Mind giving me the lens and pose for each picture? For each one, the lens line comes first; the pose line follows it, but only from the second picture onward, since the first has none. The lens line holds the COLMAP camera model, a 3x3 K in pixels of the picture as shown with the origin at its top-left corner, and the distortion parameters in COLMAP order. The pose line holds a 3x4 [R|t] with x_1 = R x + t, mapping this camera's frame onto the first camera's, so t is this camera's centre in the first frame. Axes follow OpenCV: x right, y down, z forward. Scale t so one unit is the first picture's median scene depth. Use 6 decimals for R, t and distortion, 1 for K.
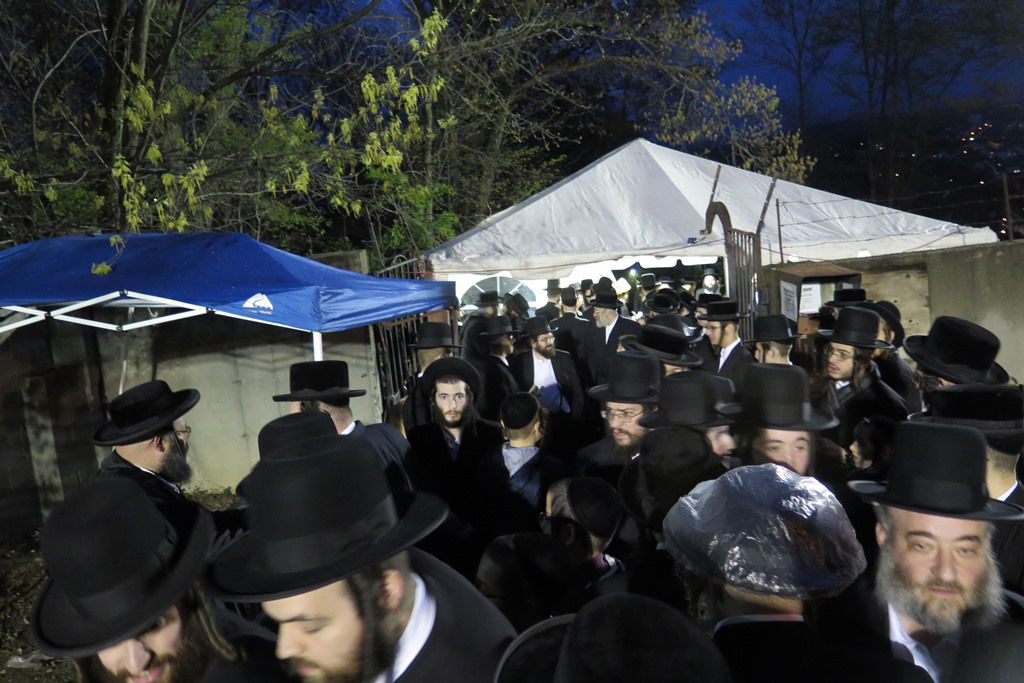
lens RADIAL K [[858.0, 0, 511.5], [0, 858.0, 340.8], [0, 0, 1]] dist [-0.007870, -0.001601]
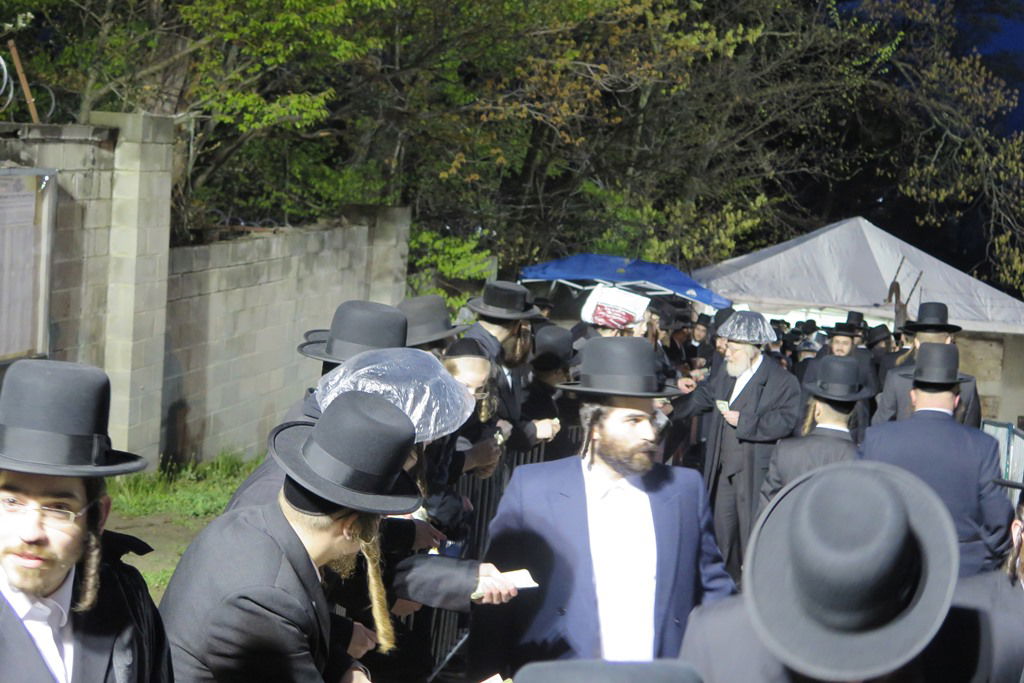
lens RADIAL K [[1965.5, 0, 512.3], [0, 1965.5, 342.1], [0, 0, 1]] dist [-0.017926, 0.000000]
pose [[0.984848, 0.166886, -0.047152, -0.088375], [-0.170007, 0.982770, -0.072536, 0.113560], [0.034235, 0.079453, 0.996251, -0.909844]]
